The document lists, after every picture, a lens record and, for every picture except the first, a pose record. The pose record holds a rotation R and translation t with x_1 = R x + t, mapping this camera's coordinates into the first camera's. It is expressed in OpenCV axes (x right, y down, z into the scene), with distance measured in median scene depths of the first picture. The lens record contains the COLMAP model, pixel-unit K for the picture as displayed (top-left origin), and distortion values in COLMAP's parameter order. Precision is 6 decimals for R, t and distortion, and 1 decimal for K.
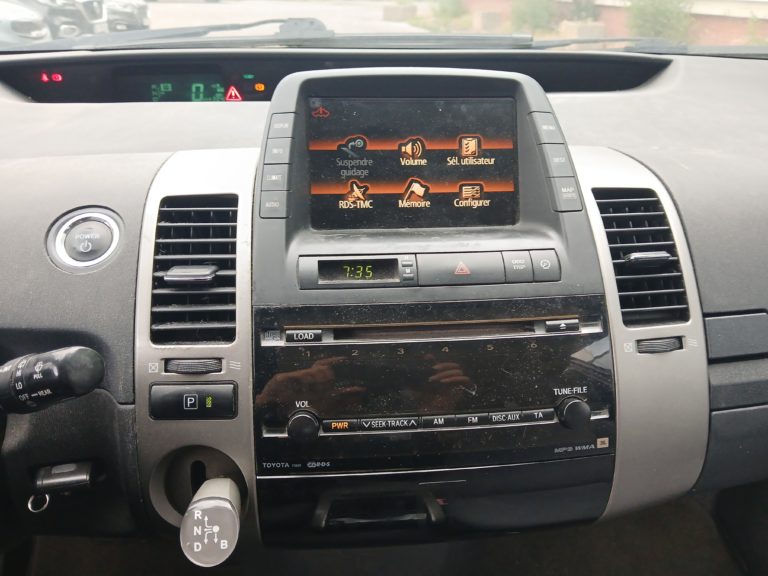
lens RADIAL K [[594.5, 0, 388.5], [0, 594.5, 291.4], [0, 0, 1]] dist [0.031064, -0.084215]
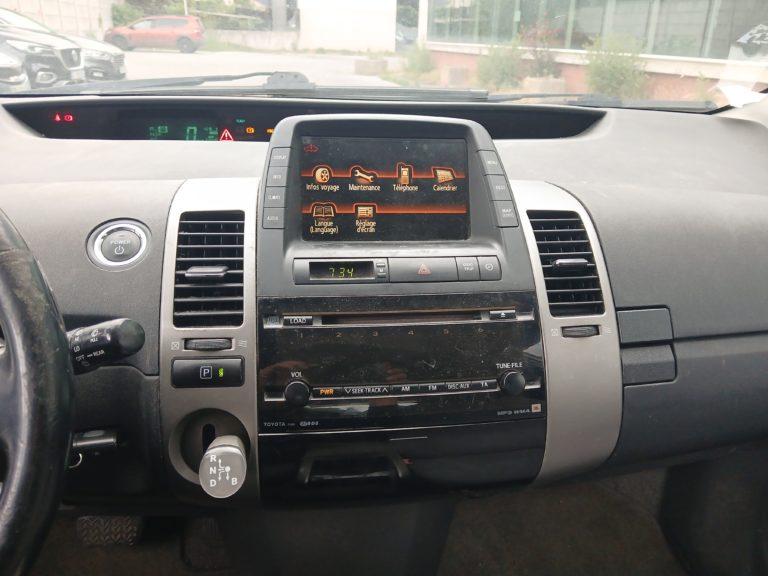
lens RADIAL K [[591.0, 0, 387.3], [0, 591.0, 292.0], [0, 0, 1]] dist [0.070756, -0.149280]
pose [[0.998903, 0.003104, 0.046722, -0.012238], [0.000424, 0.997160, -0.075311, 0.103089], [-0.046823, 0.075248, 0.996065, -0.243923]]
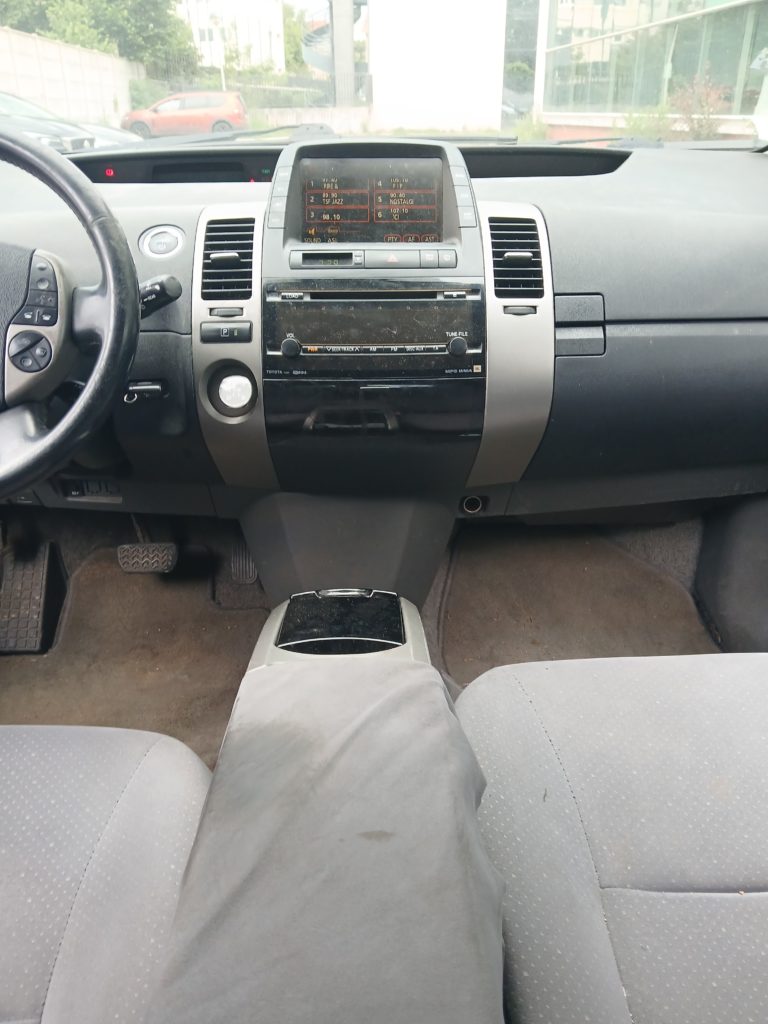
lens RADIAL K [[788.0, 0, 378.4], [0, 788.0, 514.6], [0, 0, 1]] dist [0.070756, -0.149280]
pose [[0.996042, 0.022659, -0.085942, 0.280591], [-0.023541, 0.999680, -0.009265, 0.657631], [0.085705, 0.011251, 0.996257, -1.093579]]
